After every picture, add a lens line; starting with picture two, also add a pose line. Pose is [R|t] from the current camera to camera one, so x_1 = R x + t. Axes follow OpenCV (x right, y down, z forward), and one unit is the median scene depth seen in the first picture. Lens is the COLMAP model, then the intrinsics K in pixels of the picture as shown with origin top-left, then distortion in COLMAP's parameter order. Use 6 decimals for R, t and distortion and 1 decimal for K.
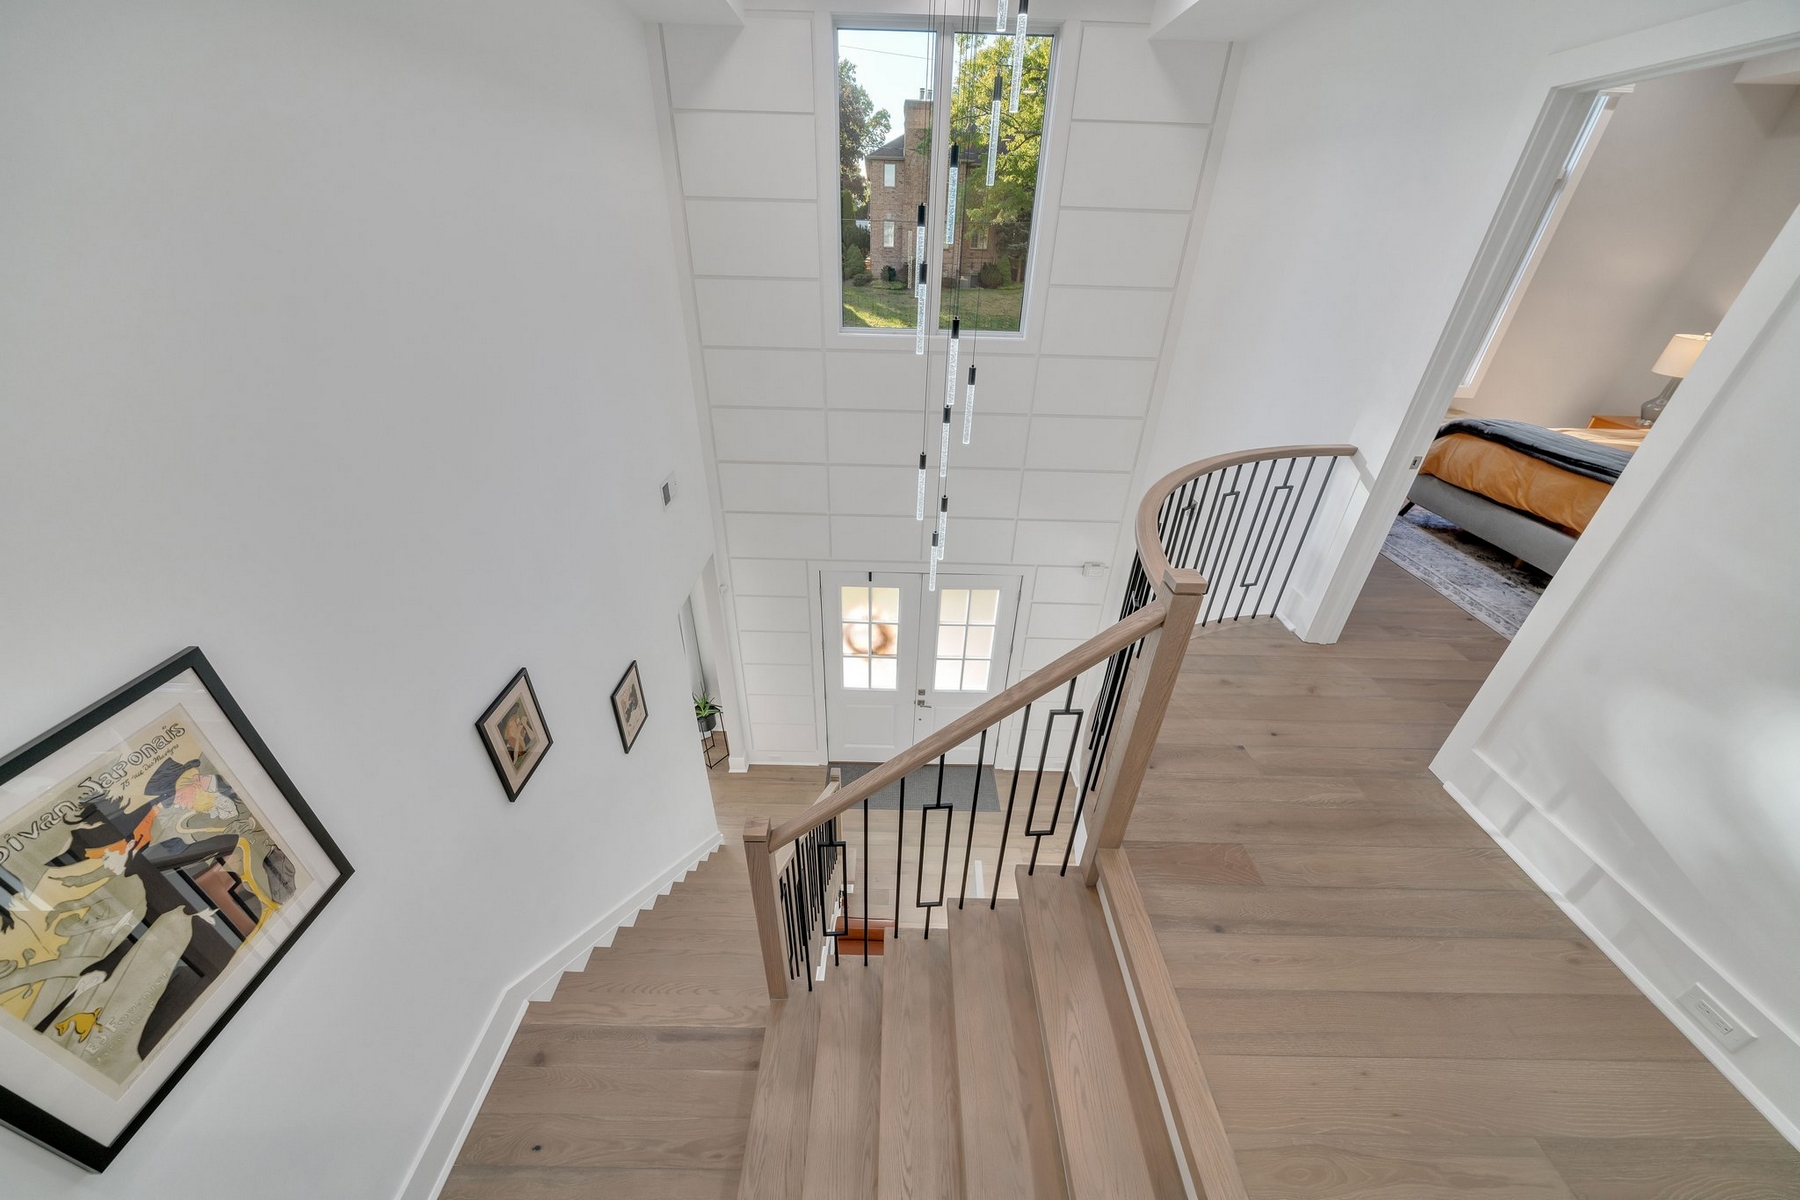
lens RADIAL K [[619.7, 0, 902.2], [0, 619.7, 590.5], [0, 0, 1]] dist [-0.001353, 0.000318]
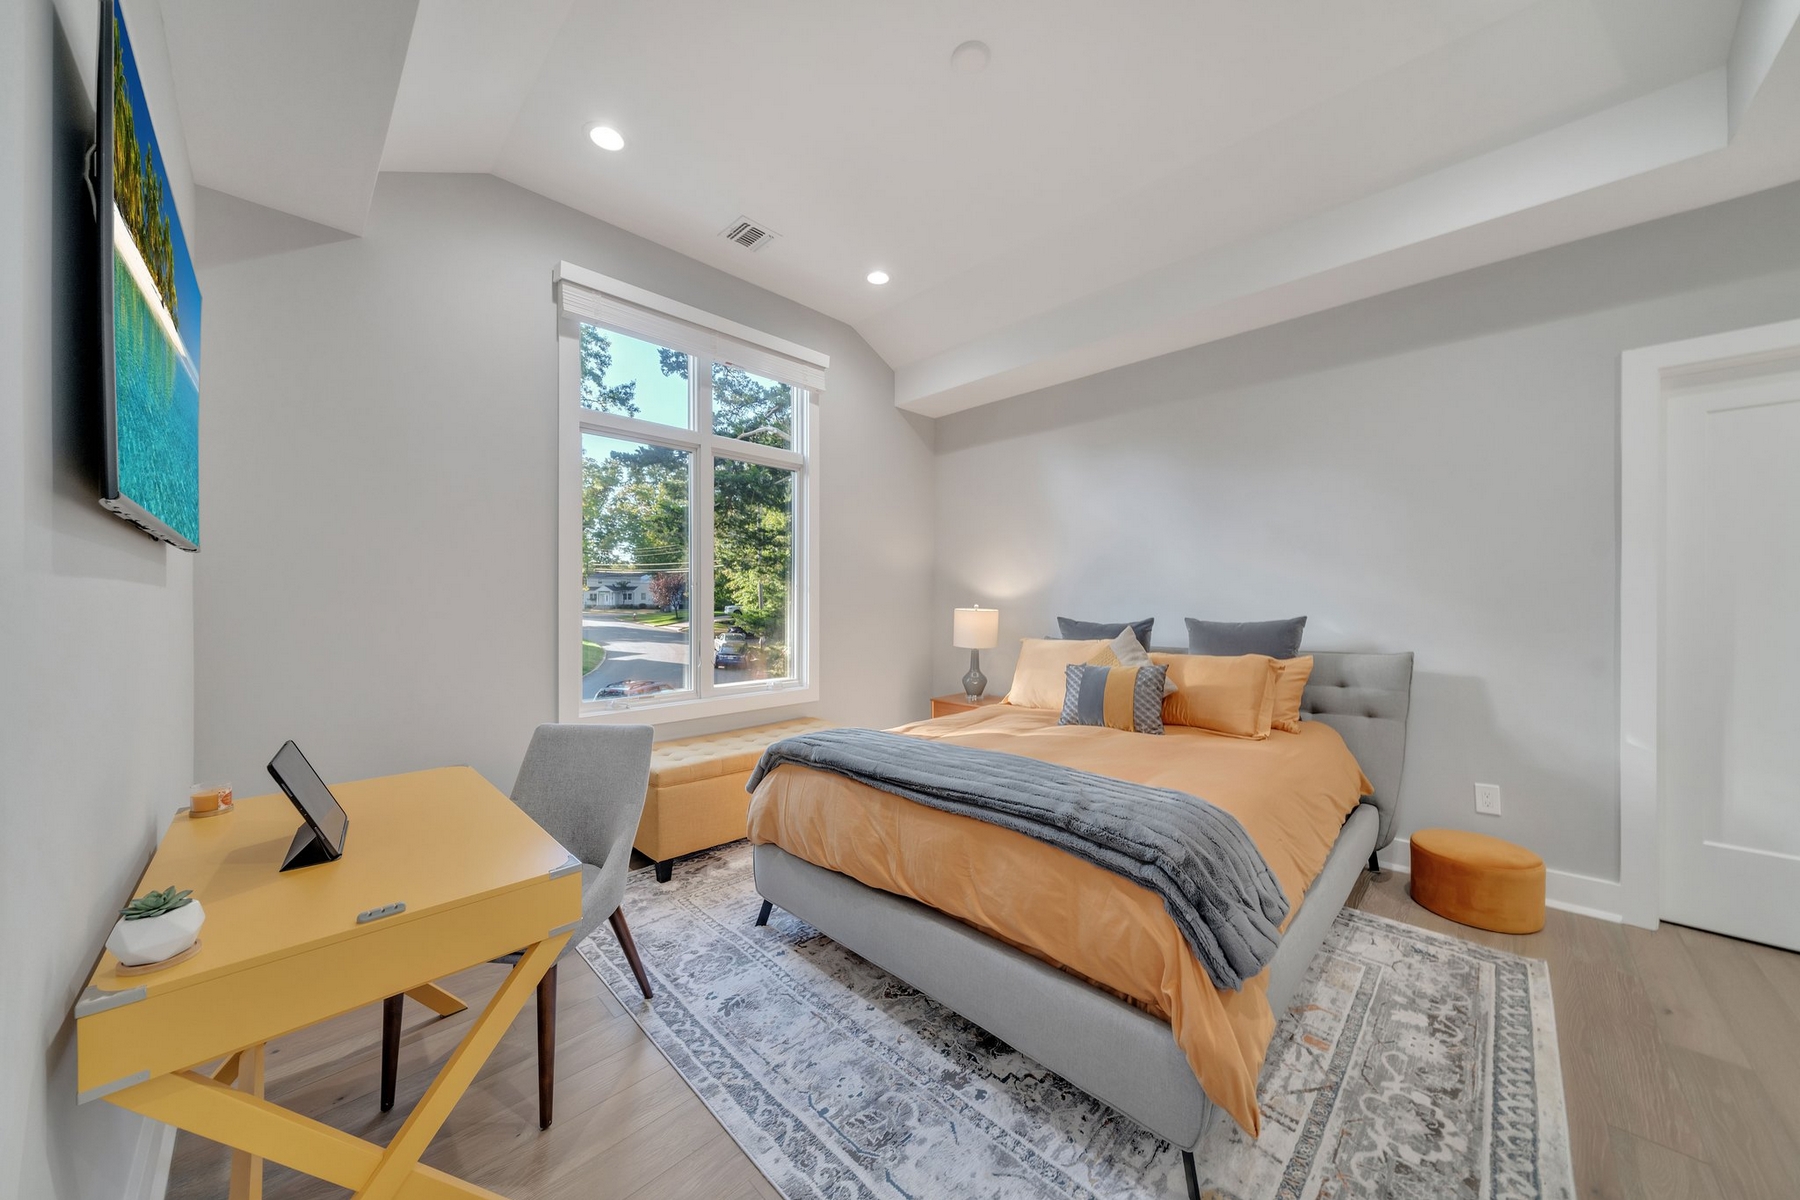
lens RADIAL K [[619.7, 0, 902.2], [0, 619.7, 590.5], [0, 0, 1]] dist [-0.001353, 0.000318]
pose [[0.703666, -0.025285, 0.710081, 0.550549], [0.380876, 0.857078, -0.346915, -0.145944], [-0.599823, 0.514565, 0.612727, 0.481034]]
